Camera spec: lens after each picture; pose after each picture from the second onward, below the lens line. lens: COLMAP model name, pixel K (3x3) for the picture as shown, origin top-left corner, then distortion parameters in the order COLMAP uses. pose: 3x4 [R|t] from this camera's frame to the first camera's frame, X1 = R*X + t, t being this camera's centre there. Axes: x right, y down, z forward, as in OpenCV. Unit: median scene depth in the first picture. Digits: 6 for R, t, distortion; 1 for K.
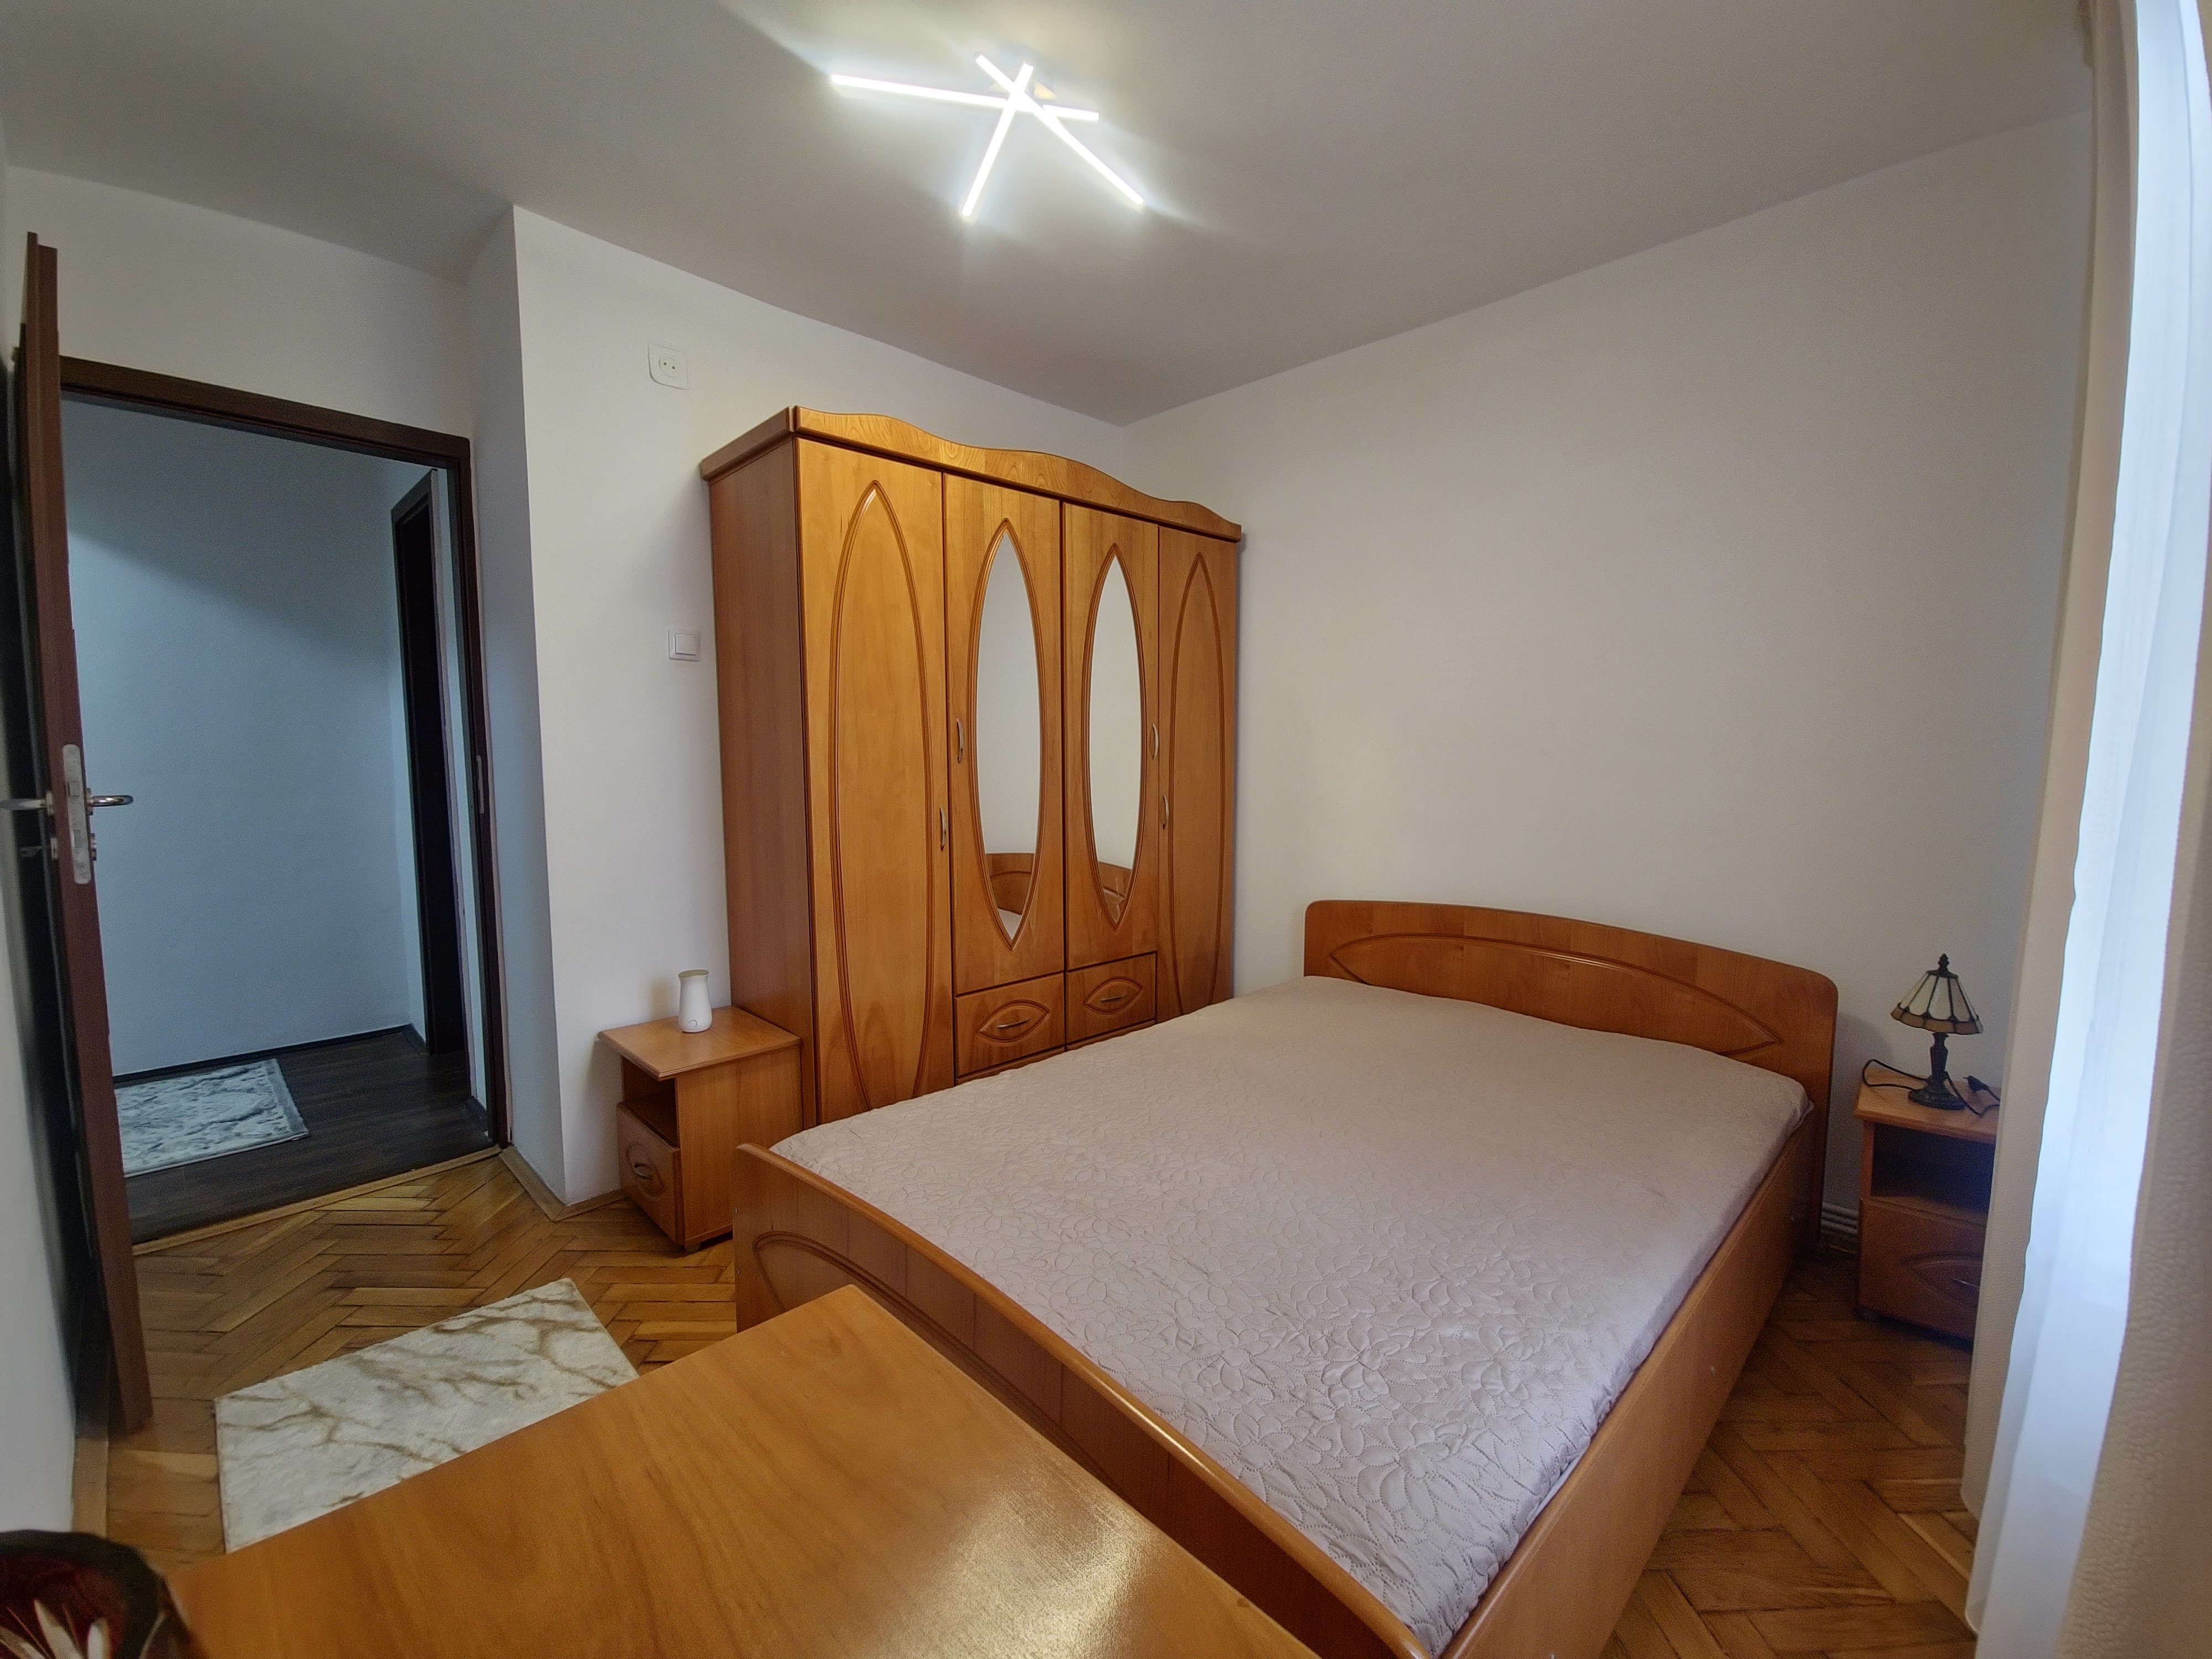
lens RADIAL K [[912.1, 0, 1105.1], [0, 912.1, 837.6], [0, 0, 1]] dist [-0.000174, -0.000025]
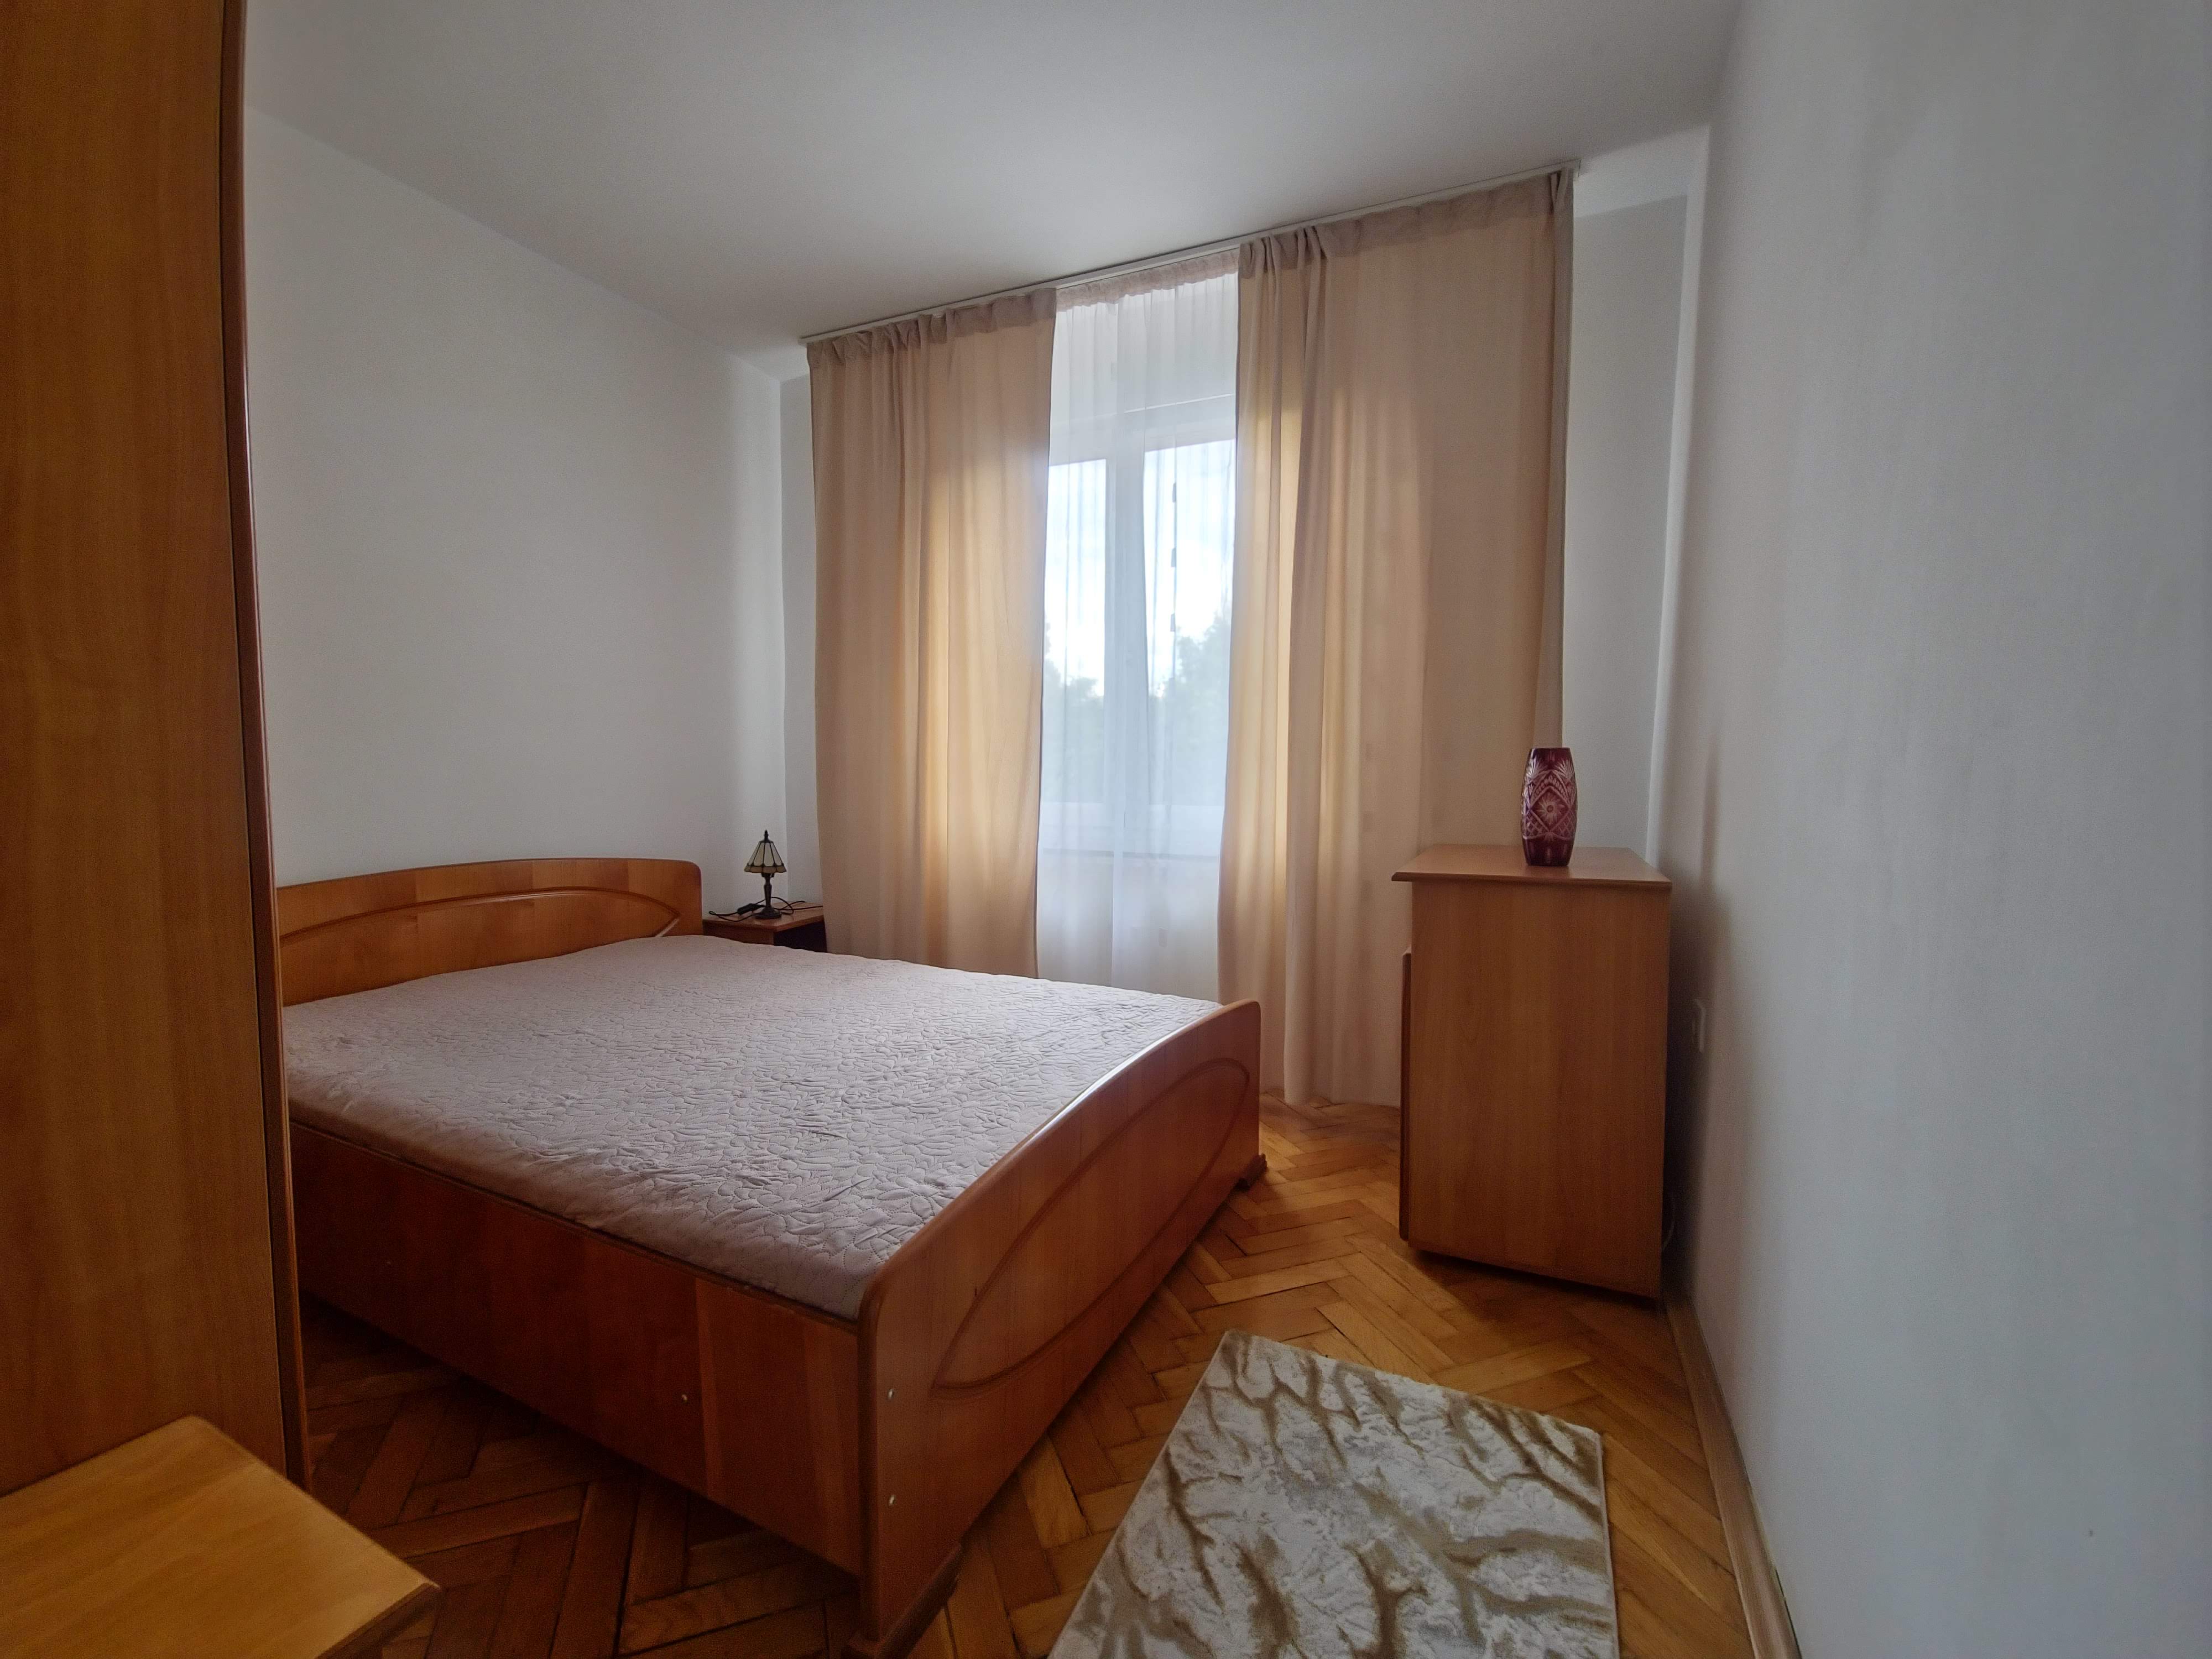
lens RADIAL K [[912.1, 0, 1105.1], [0, 912.1, 827.2], [0, 0, 1]] dist [-0.000174, -0.000025]
pose [[-0.343687, -0.071239, 0.936378, -0.730843], [0.068102, 0.992602, 0.100512, -0.005256], [-0.936612, 0.098314, -0.336293, 0.792367]]
